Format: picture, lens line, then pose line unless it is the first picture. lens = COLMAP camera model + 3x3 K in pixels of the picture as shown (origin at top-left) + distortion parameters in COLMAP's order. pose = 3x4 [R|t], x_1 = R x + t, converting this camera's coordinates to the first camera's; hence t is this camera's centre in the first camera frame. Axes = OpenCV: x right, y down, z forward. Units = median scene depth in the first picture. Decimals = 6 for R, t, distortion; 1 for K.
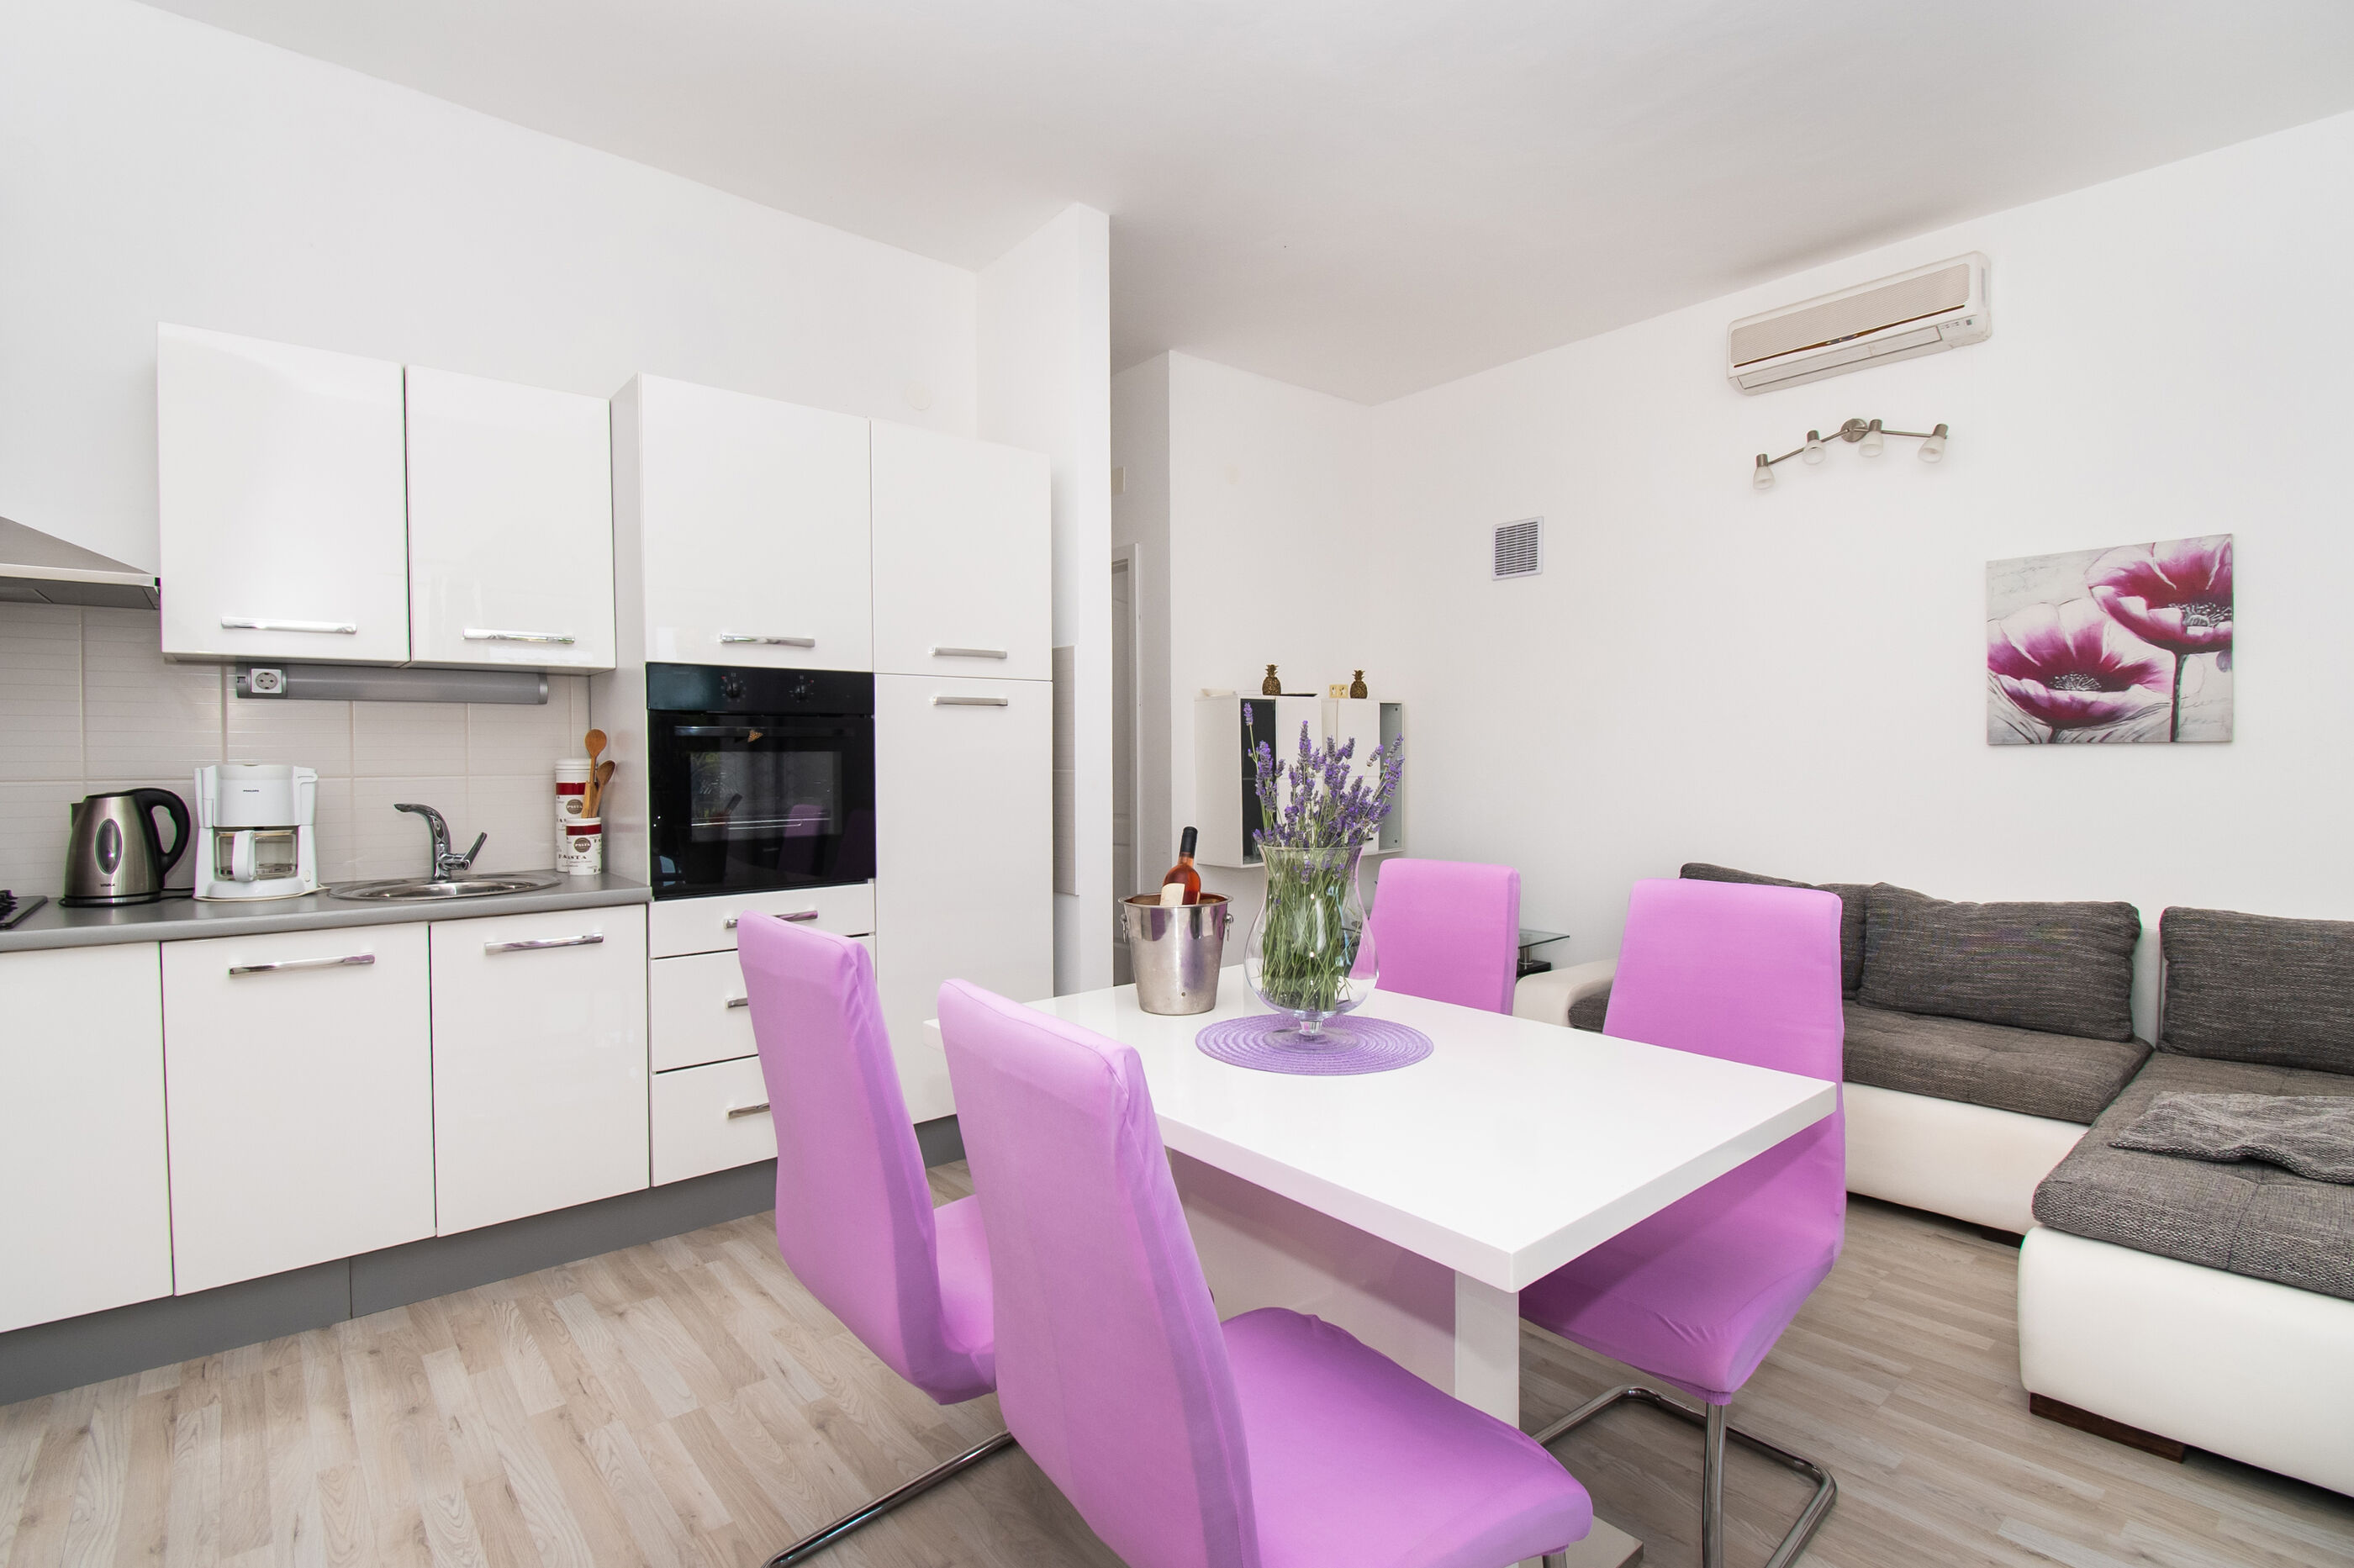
lens RADIAL K [[1044.8, 0, 1151.5], [0, 1044.8, 776.6], [0, 0, 1]] dist [-0.023753, -0.004281]
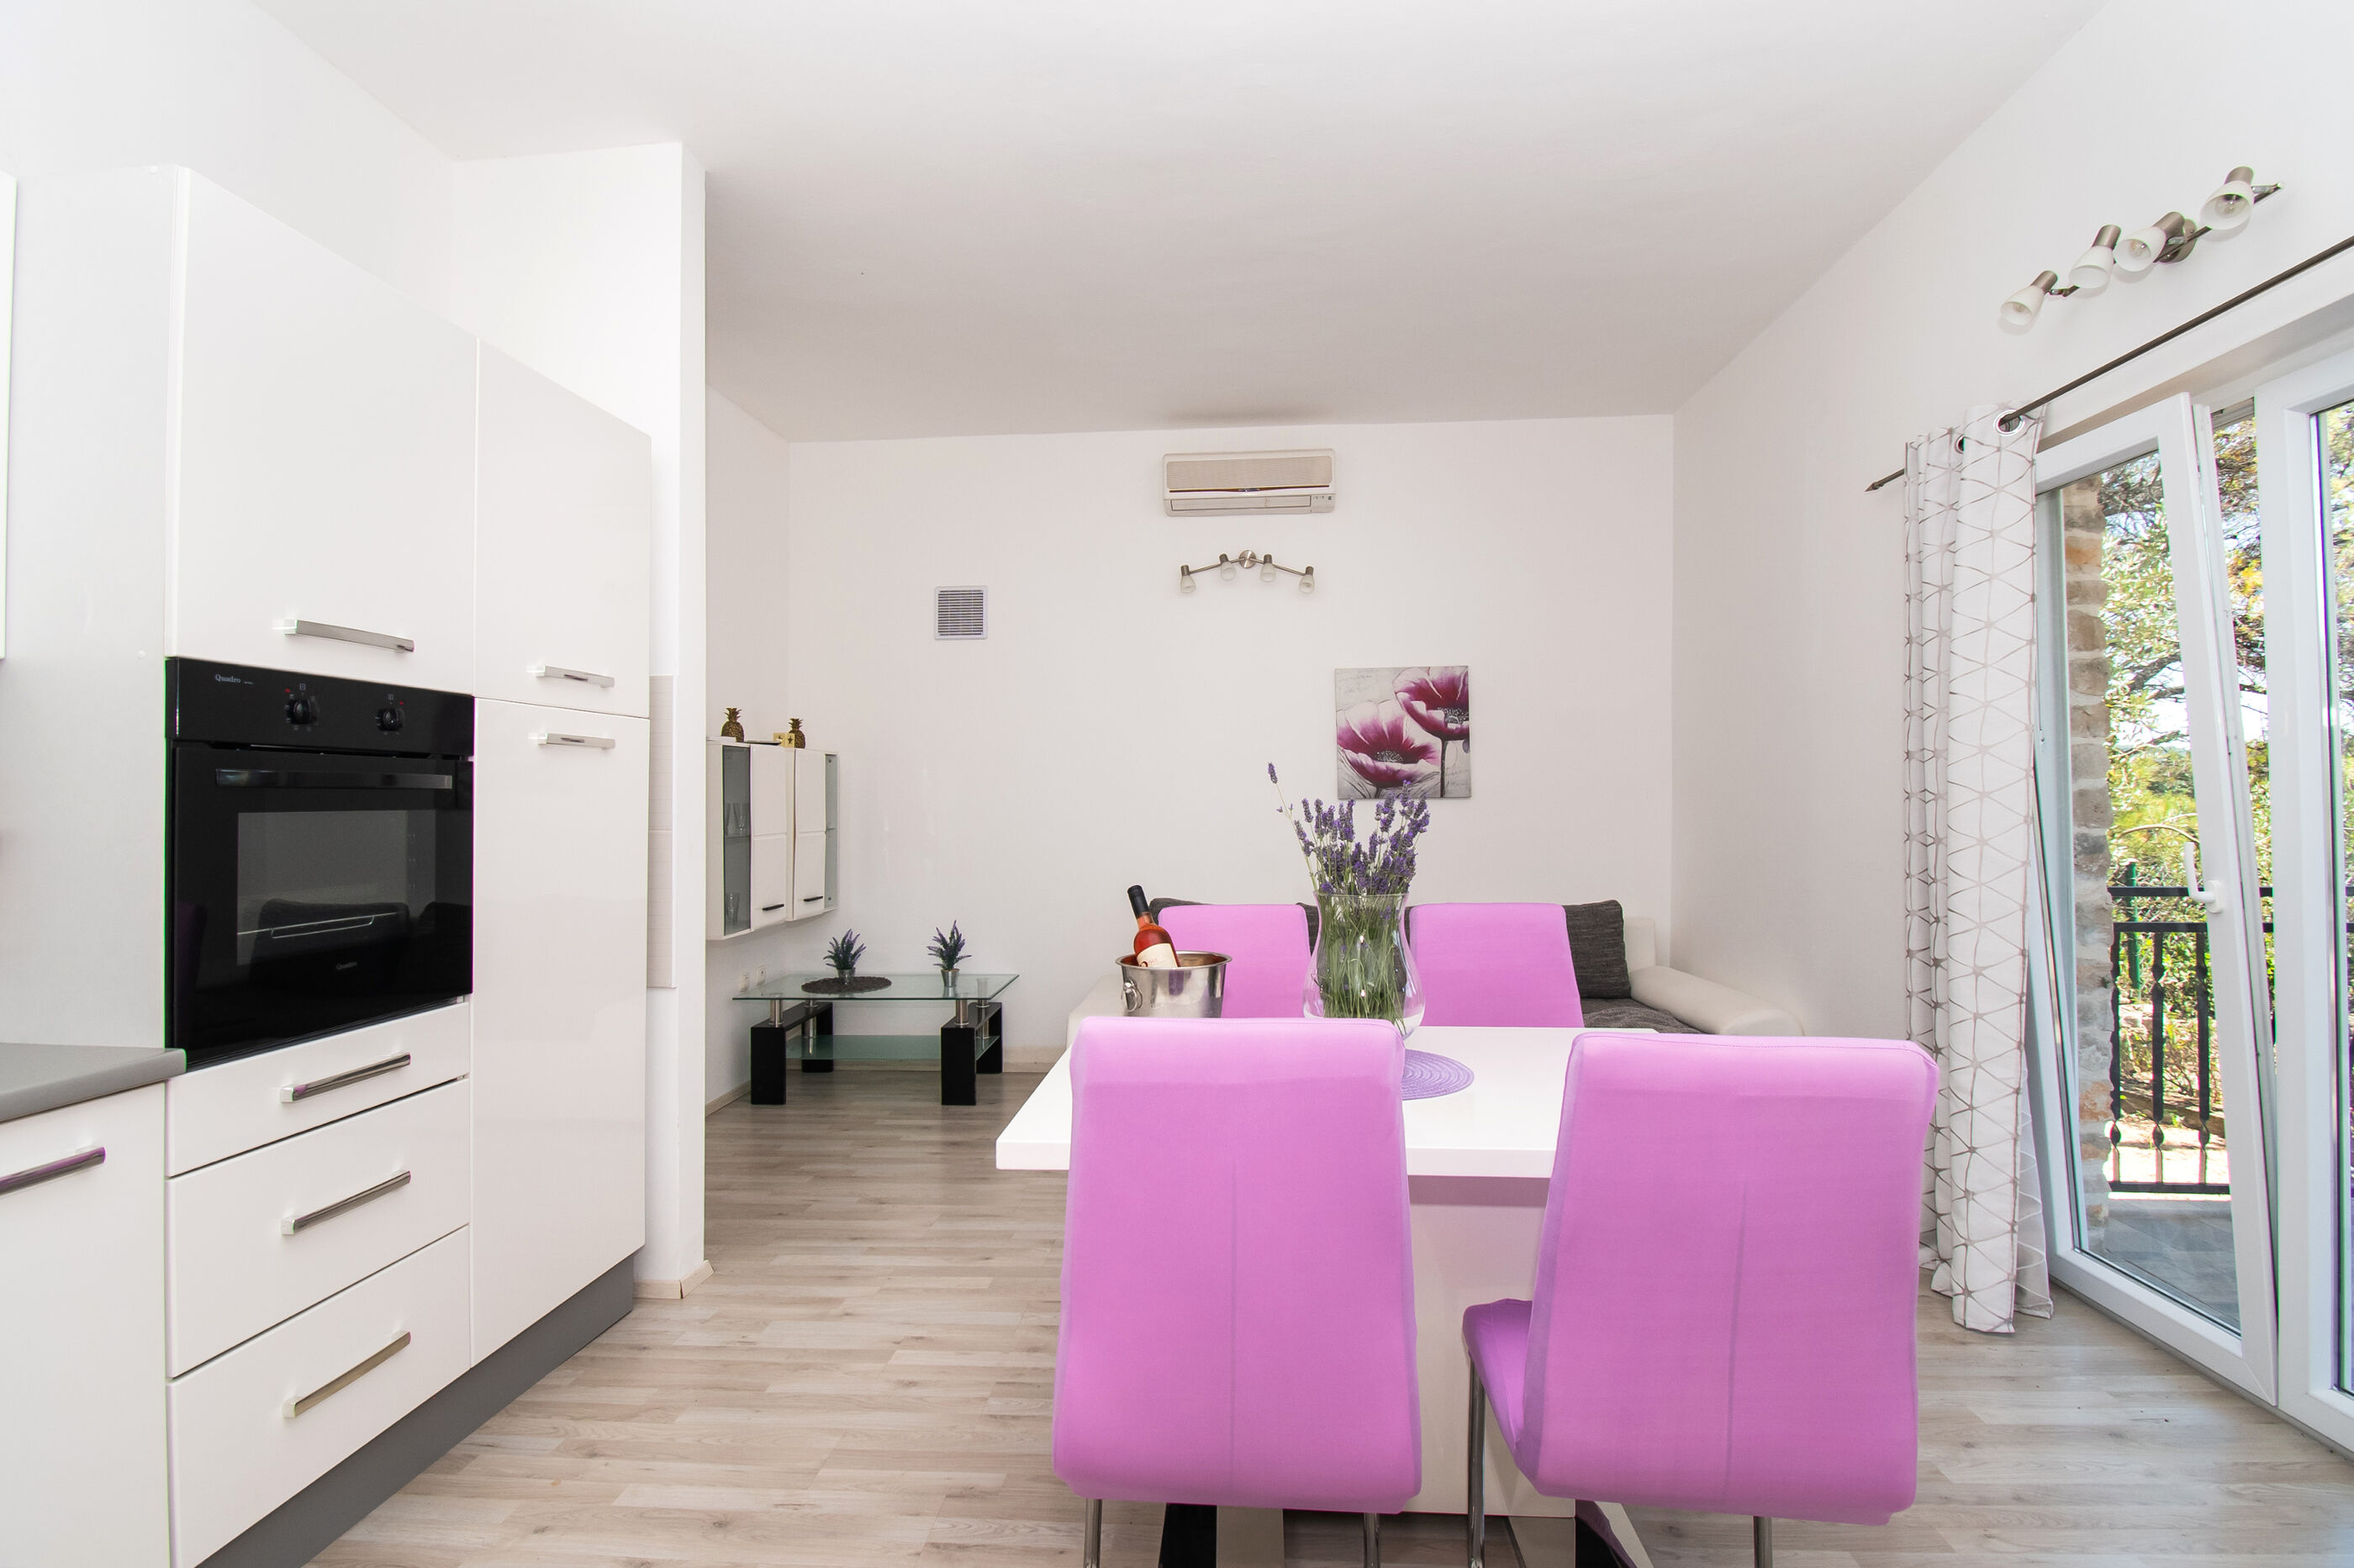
lens RADIAL K [[1040.1, 0, 1131.8], [0, 1040.1, 791.4], [0, 0, 1]] dist [-0.000496, -0.009972]
pose [[0.717794, 0.005655, 0.696233, -0.411995], [0.016909, 0.999531, -0.025551, -0.010037], [-0.696051, 0.030113, 0.717361, 0.187148]]
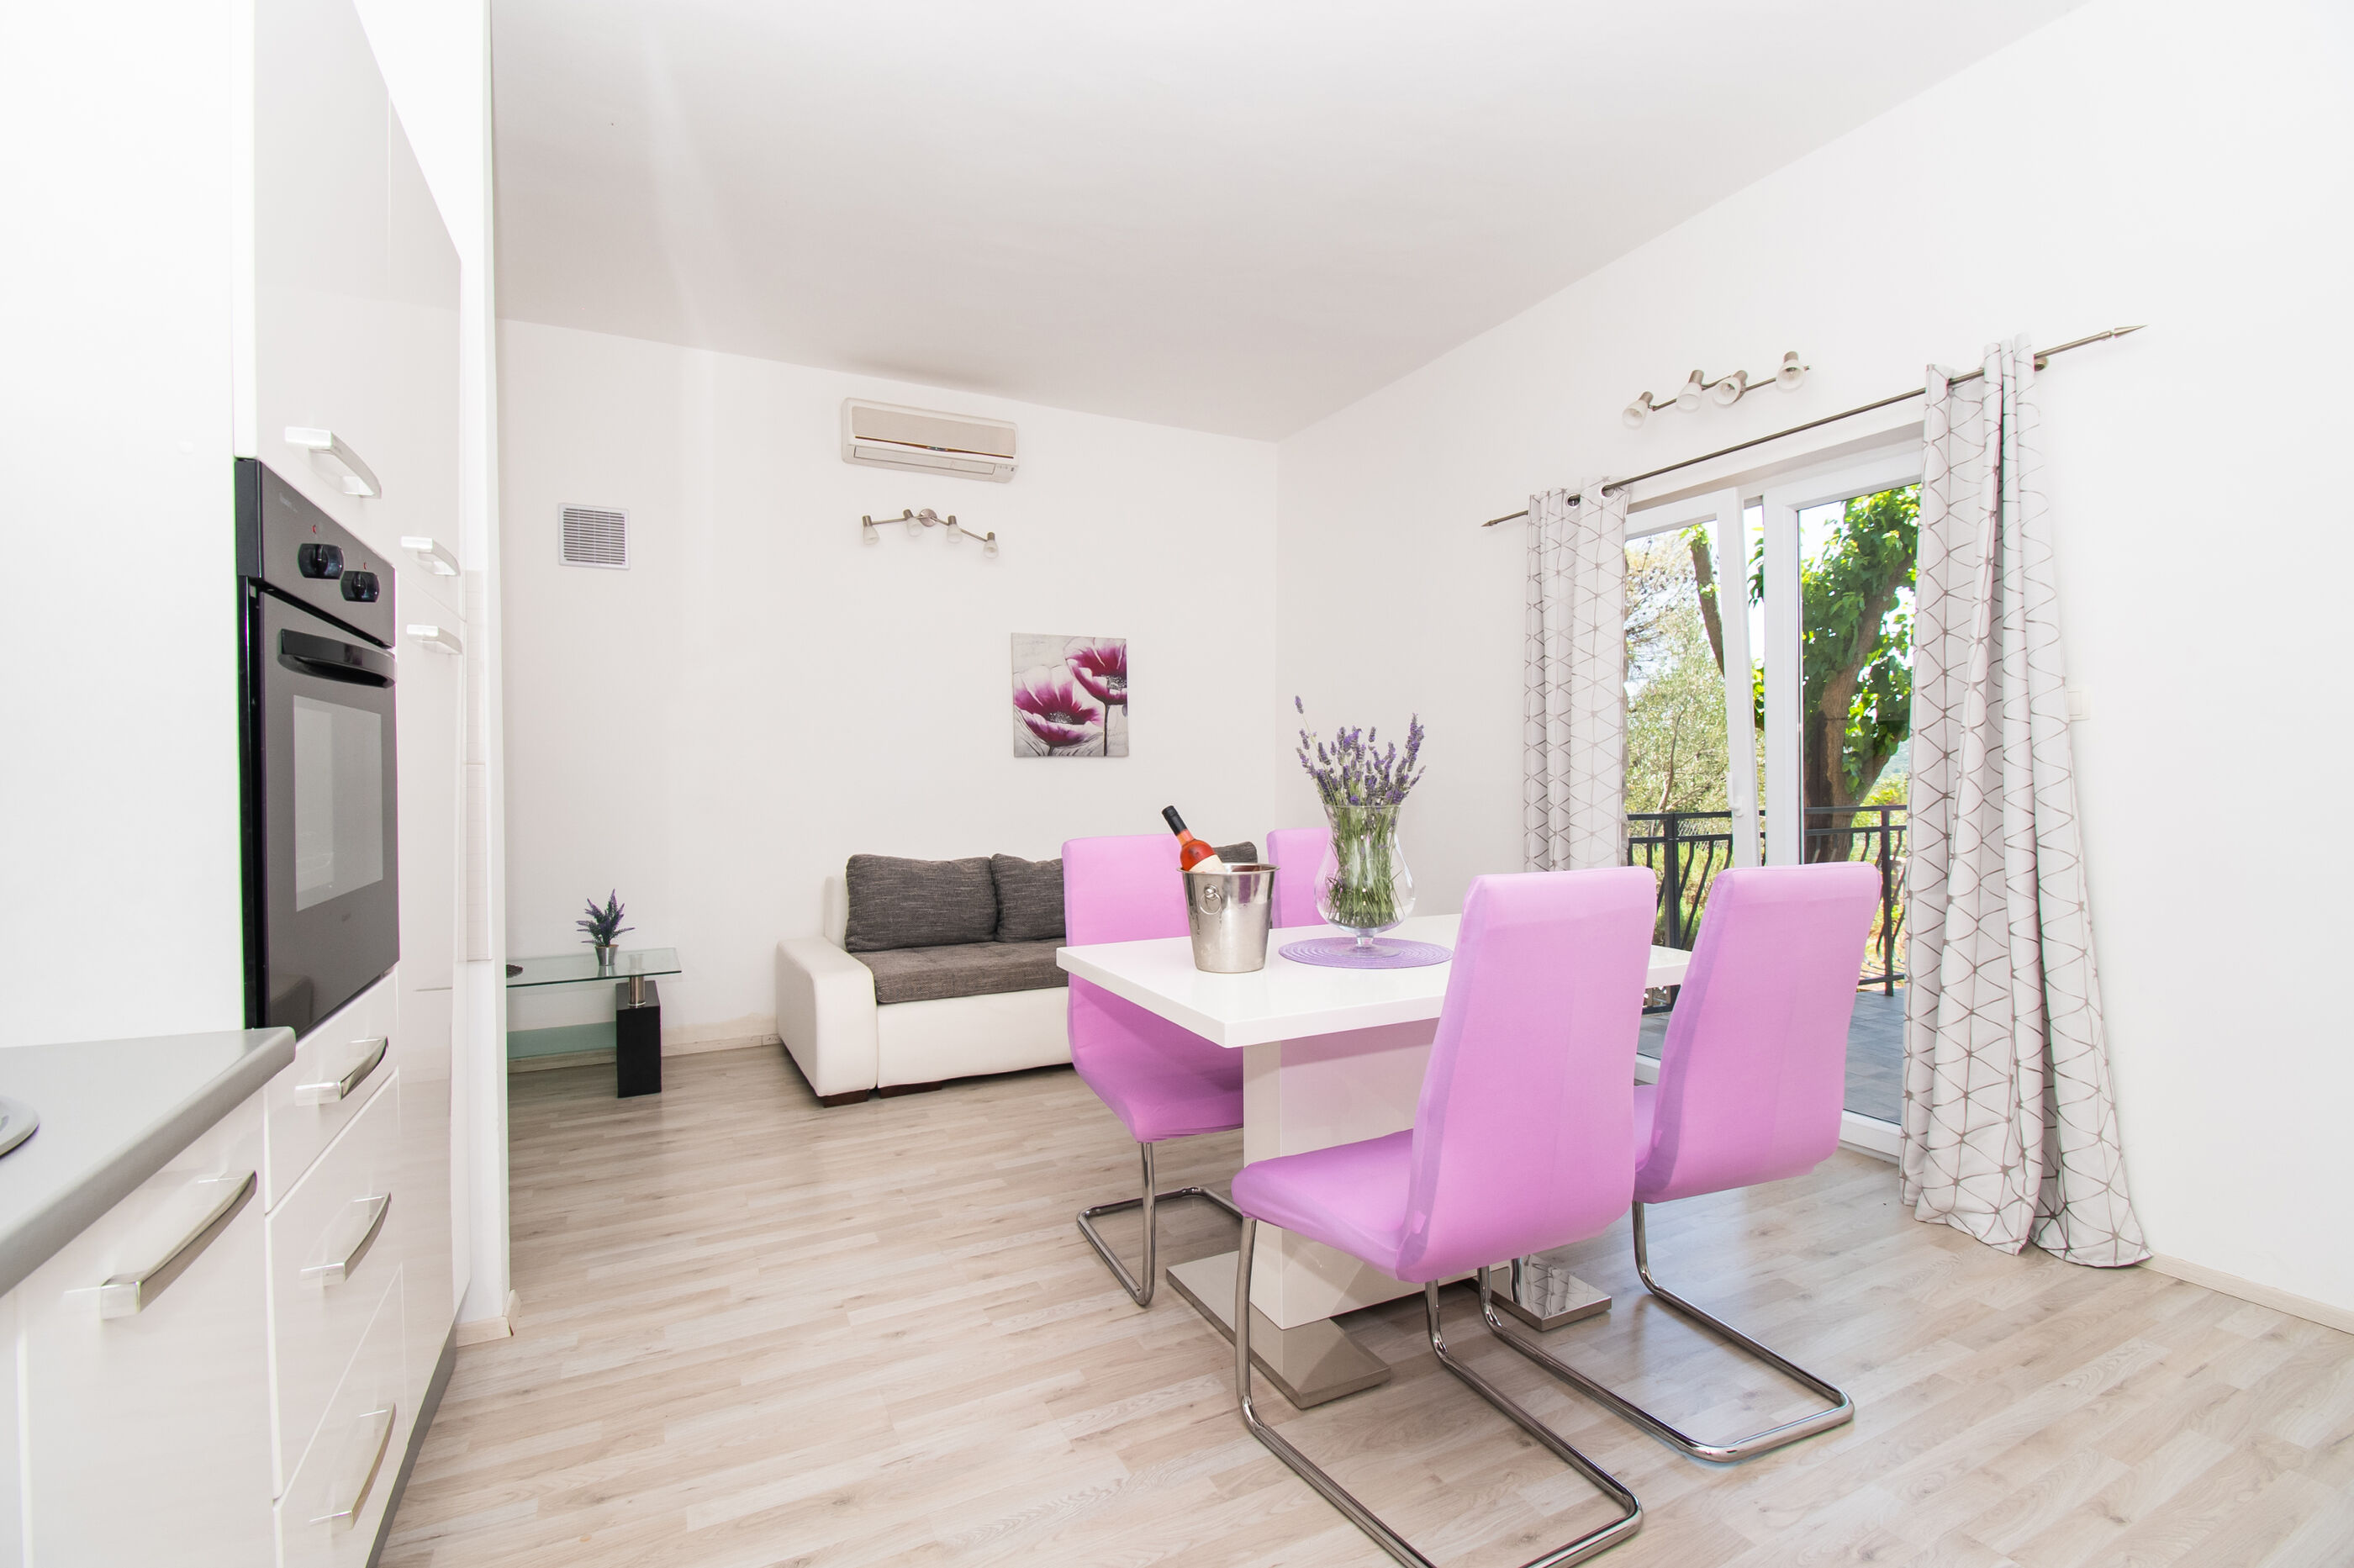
lens RADIAL K [[1040.1, 0, 1116.7], [0, 1040.1, 784.8], [0, 0, 1]] dist [-0.000496, -0.009972]
pose [[0.274084, -0.003033, 0.961701, -0.638934], [0.019611, 0.999805, -0.002436, 0.018122], [-0.961506, 0.019528, 0.274090, 0.482244]]
